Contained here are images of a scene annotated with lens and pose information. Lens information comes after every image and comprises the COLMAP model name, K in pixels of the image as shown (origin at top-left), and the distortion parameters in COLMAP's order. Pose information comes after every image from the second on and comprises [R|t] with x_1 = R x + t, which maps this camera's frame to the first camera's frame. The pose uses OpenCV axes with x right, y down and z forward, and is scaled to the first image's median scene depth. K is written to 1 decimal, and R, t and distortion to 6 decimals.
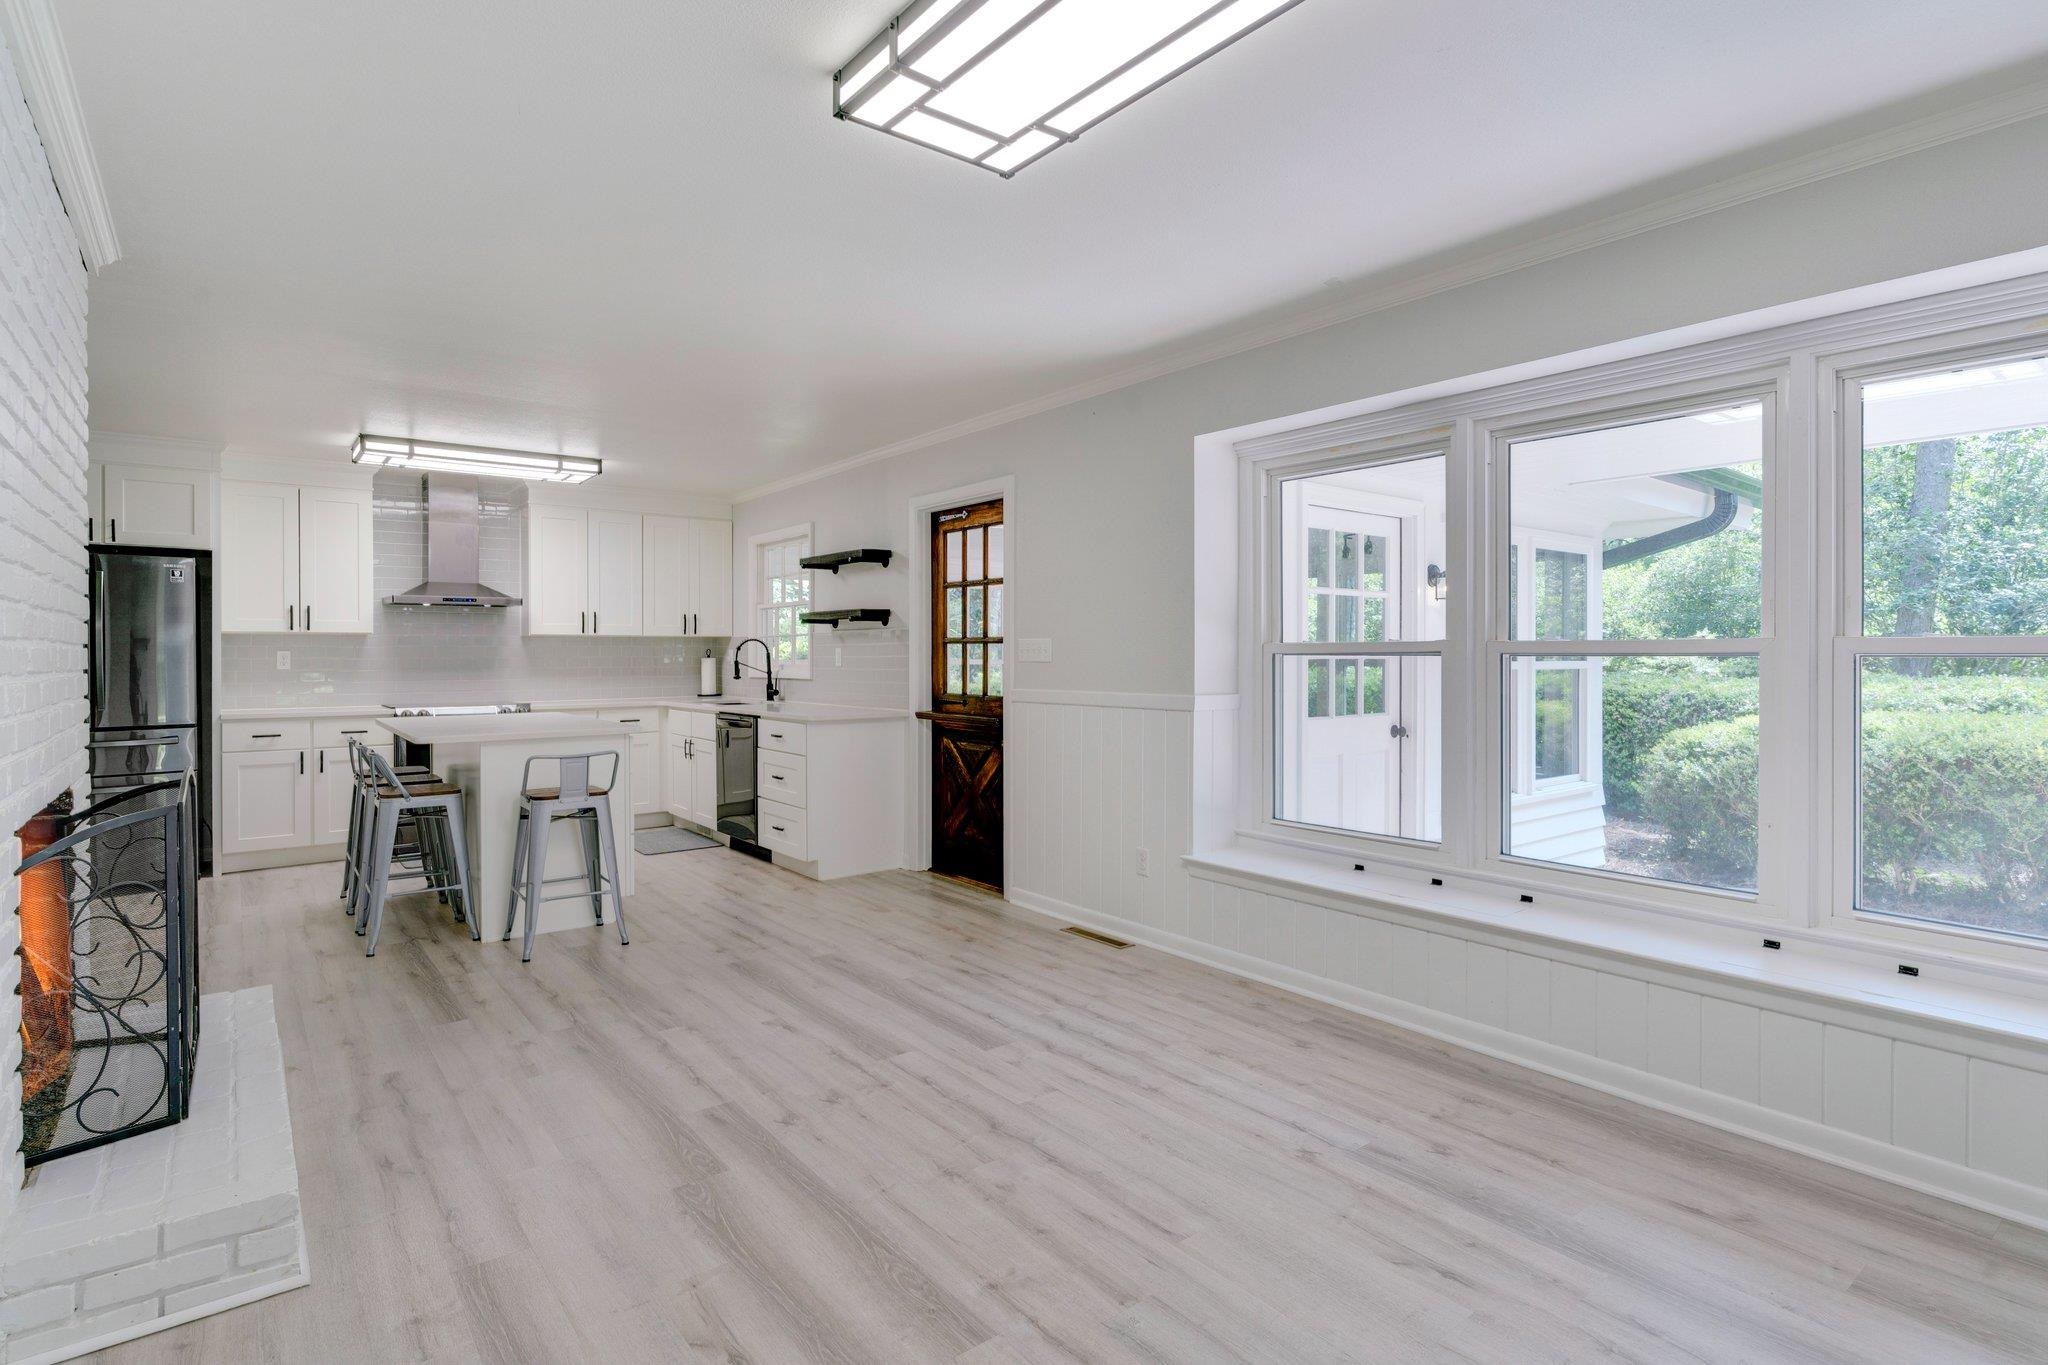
lens RADIAL K [[1019.0, 0, 1019.5], [0, 1019.0, 660.6], [0, 0, 1]] dist [0.001524, 0.000545]
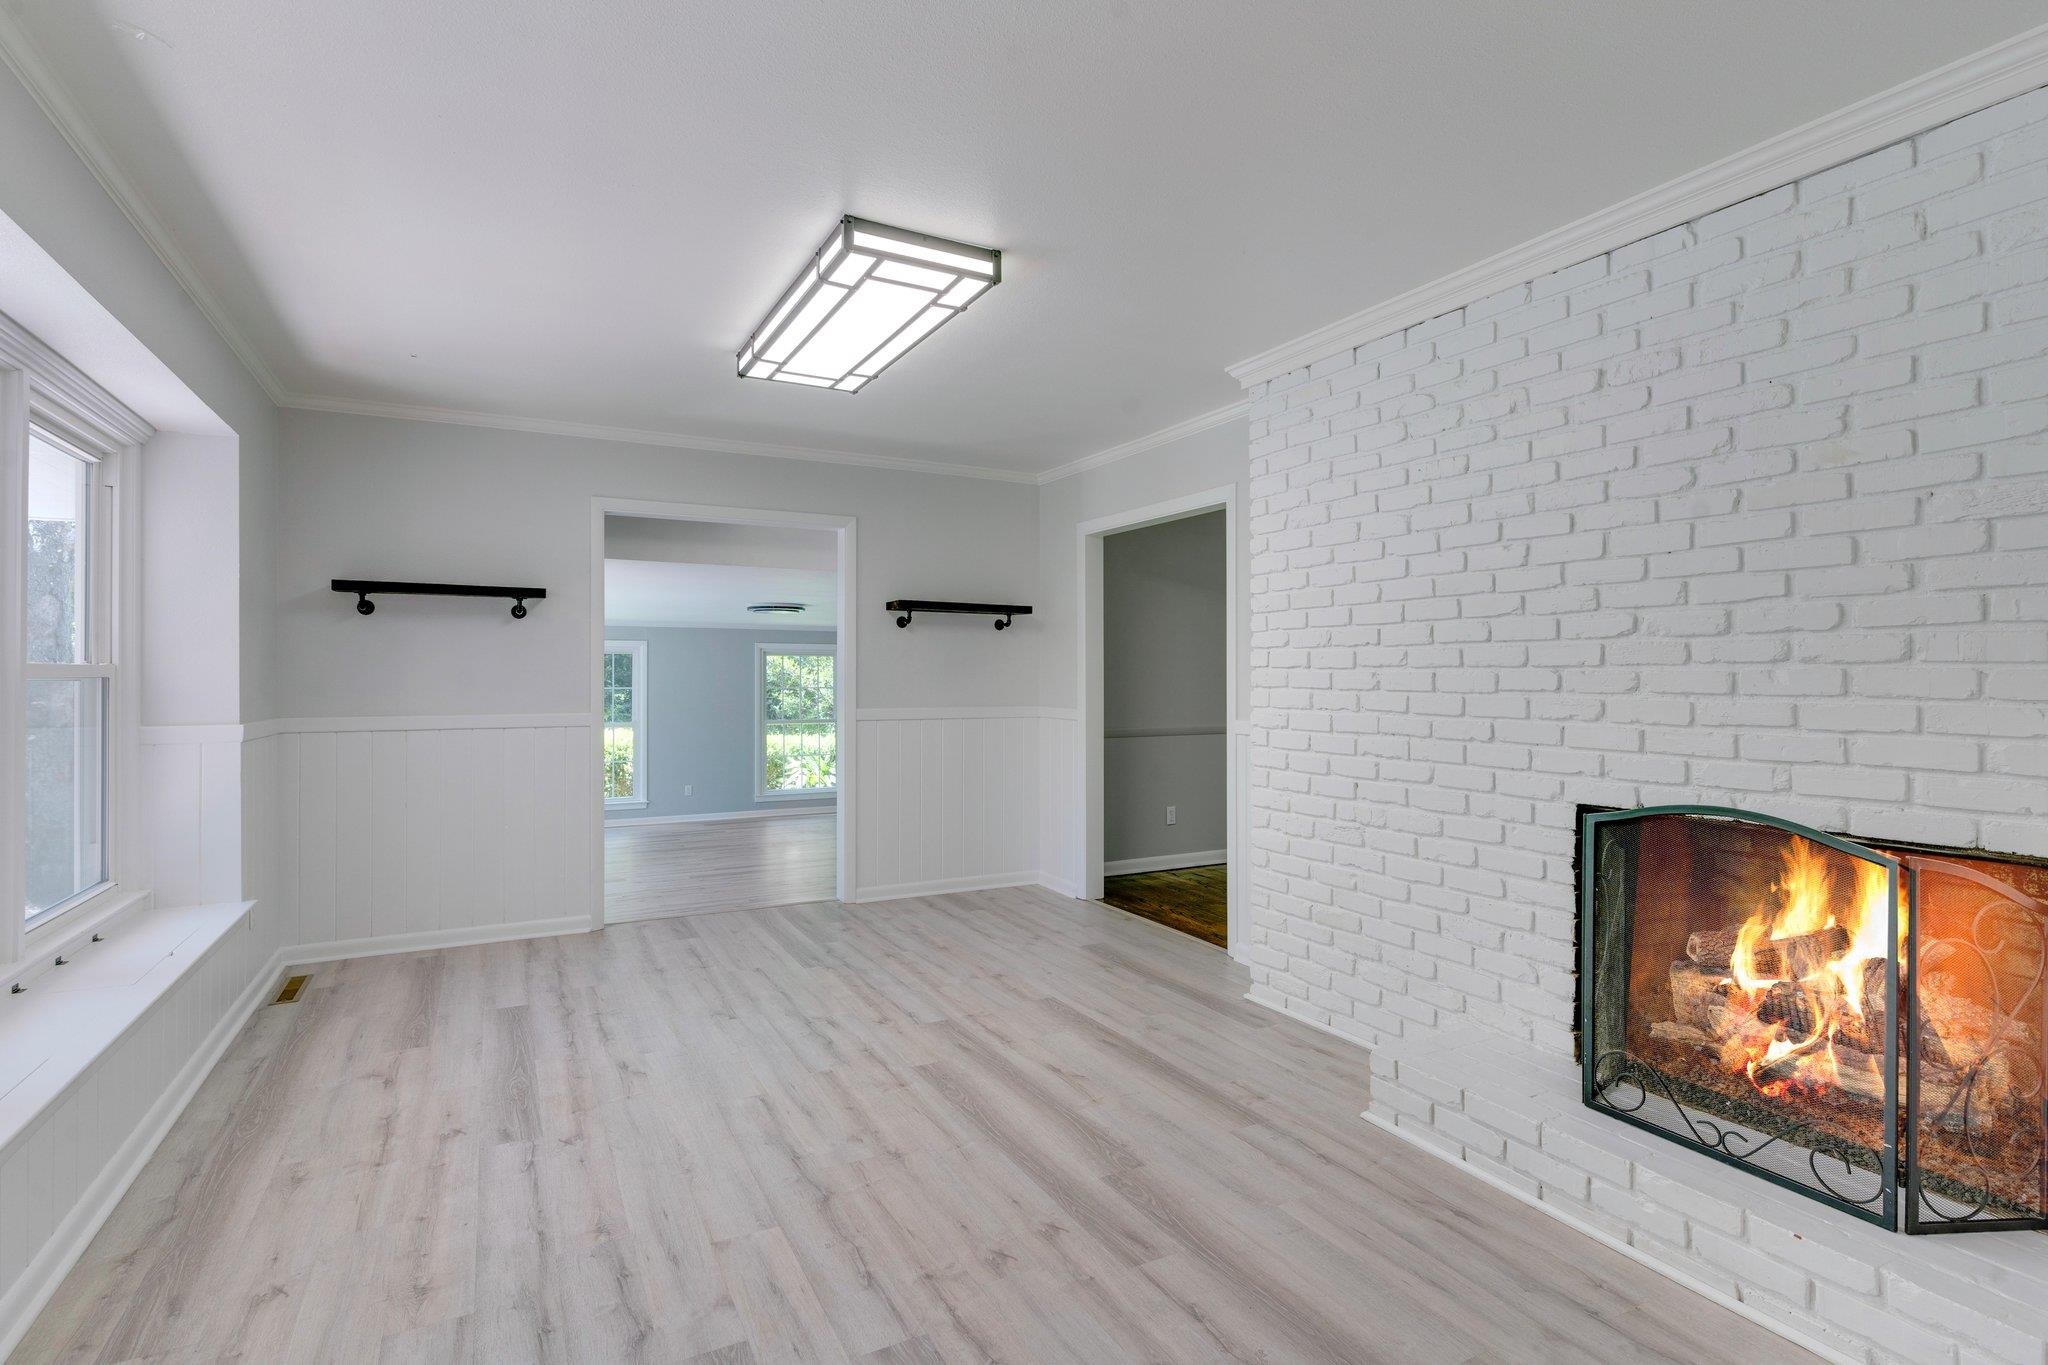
lens RADIAL K [[995.8, 0, 1024.0], [0, 995.8, 682.5], [0, 0, 1]] dist [0.003250, 0.000441]
pose [[-0.985366, 0.000118, 0.170449, -0.169301], [0.002224, 0.999924, 0.012165, -0.006297], [-0.170435, 0.012366, -0.985291, 0.889155]]
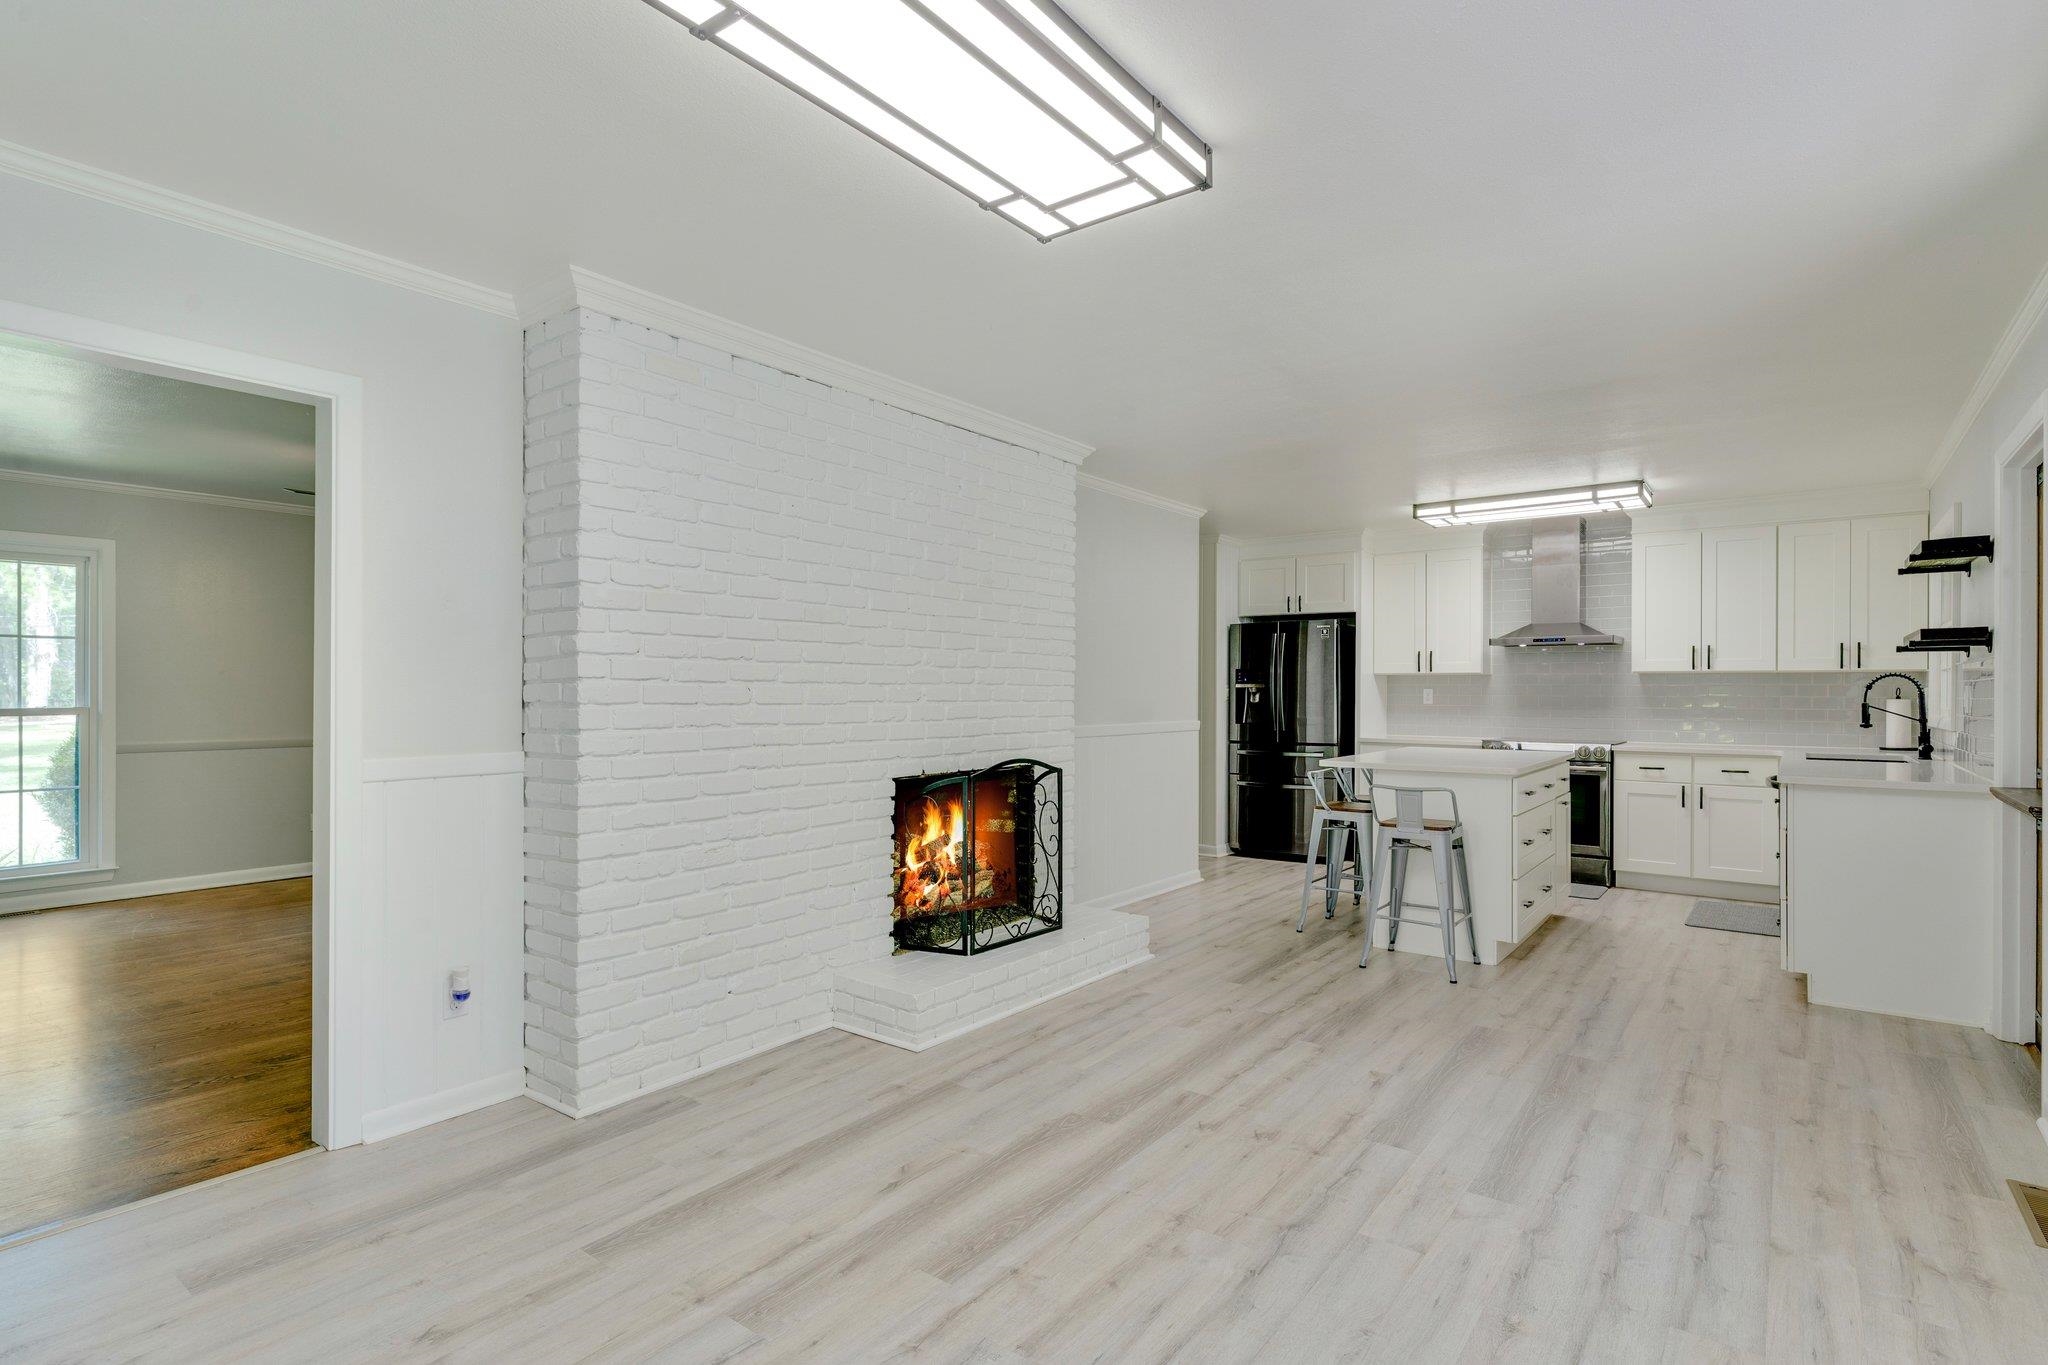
lens RADIAL K [[1015.9, 0, 1015.4], [0, 1015.9, 690.8], [0, 0, 1]] dist [0.001153, 0.000920]
pose [[0.252801, 0.003317, -0.967513, 0.371604], [-0.010491, 0.999945, 0.000687, -0.003505], [0.967461, 0.009977, 0.252822, 0.260265]]
